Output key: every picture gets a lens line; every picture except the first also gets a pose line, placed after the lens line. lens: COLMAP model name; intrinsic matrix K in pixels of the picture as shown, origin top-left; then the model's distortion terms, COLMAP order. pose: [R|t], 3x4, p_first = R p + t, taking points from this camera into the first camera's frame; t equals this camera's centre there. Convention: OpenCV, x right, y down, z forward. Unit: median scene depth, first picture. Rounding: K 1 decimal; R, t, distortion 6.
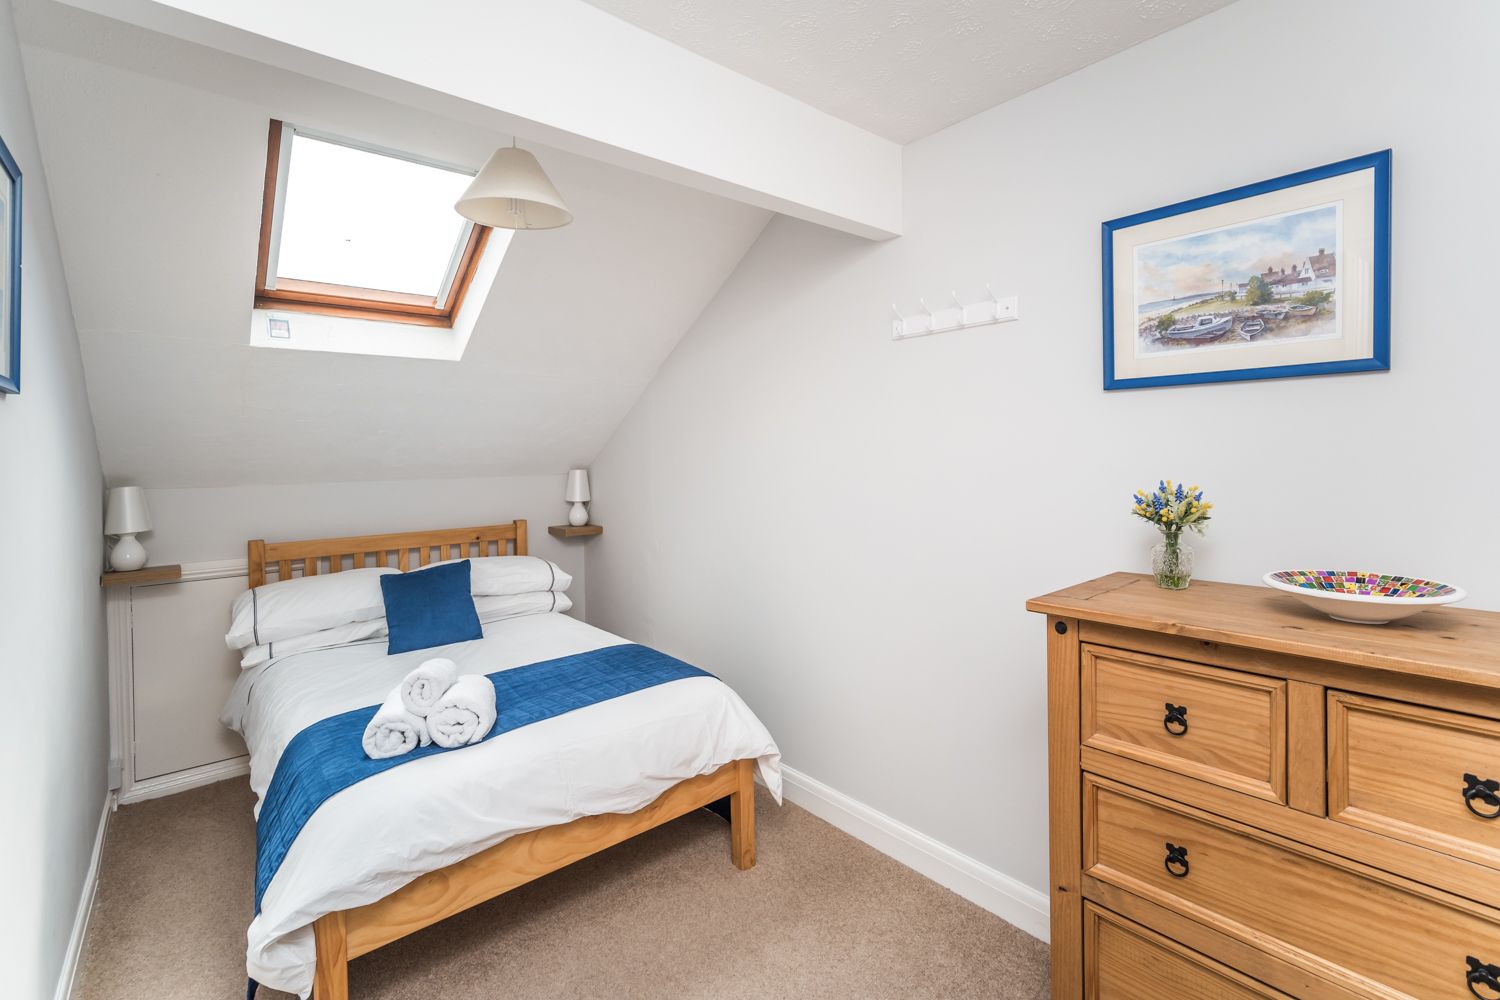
lens RADIAL K [[678.9, 0, 746.6], [0, 678.9, 463.2], [0, 0, 1]] dist [-0.025273, 0.000402]
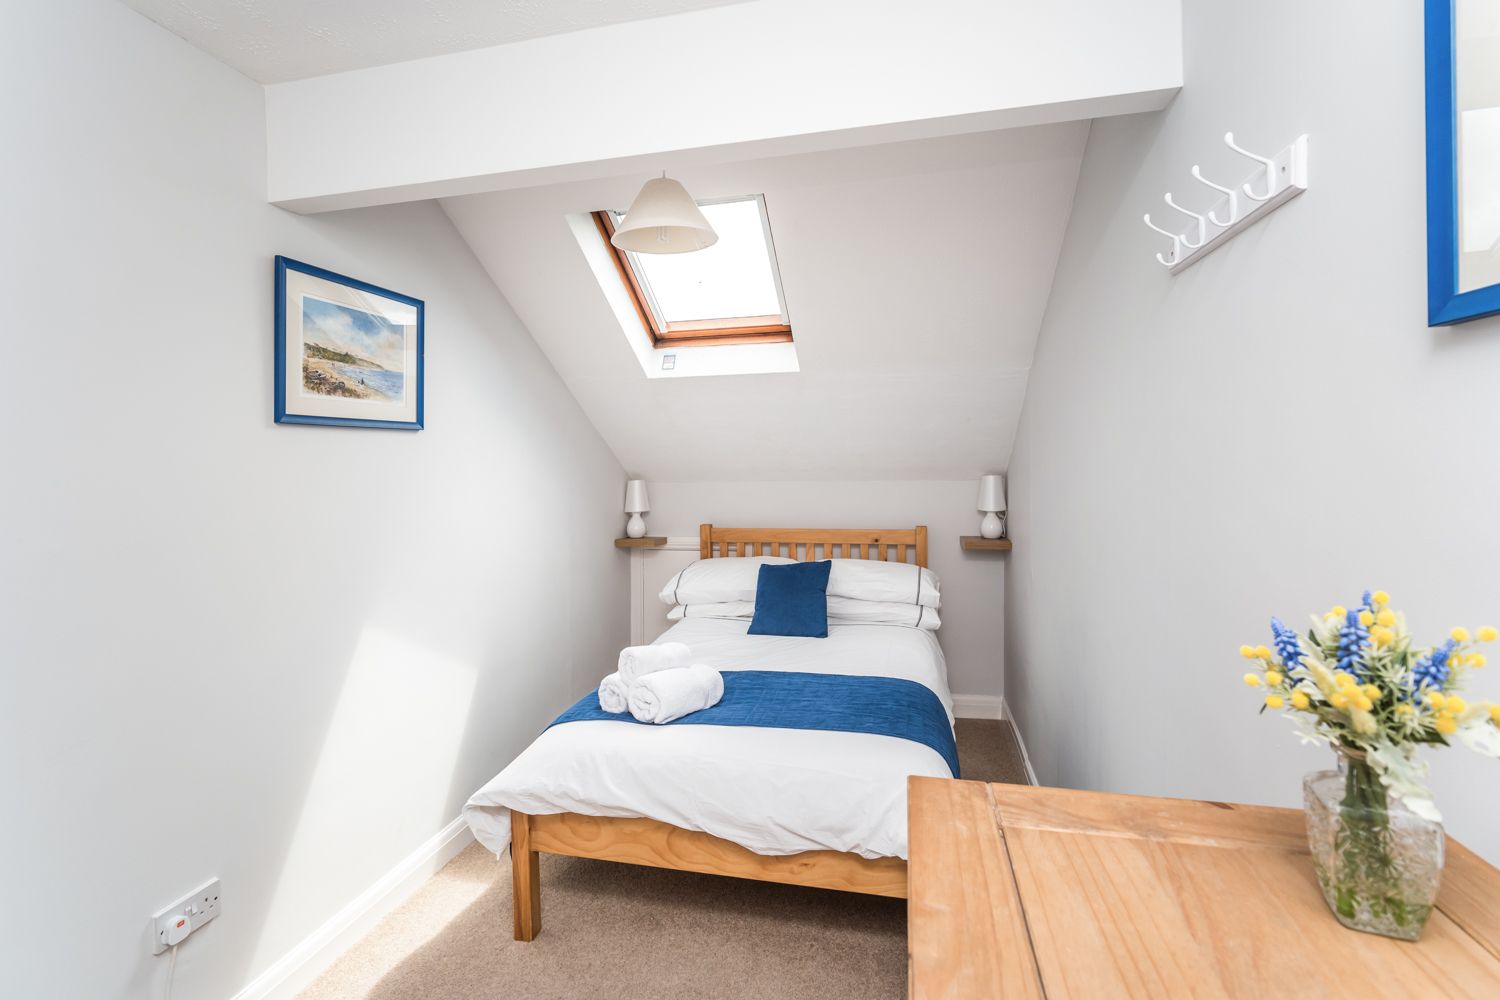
lens RADIAL K [[678.9, 0, 746.6], [0, 678.9, 463.2], [0, 0, 1]] dist [-0.025273, 0.000402]
pose [[0.588578, 0.015844, -0.808285, 0.402727], [-0.008226, 0.999874, 0.013610, -0.022725], [0.808398, -0.001361, 0.588634, 0.318071]]
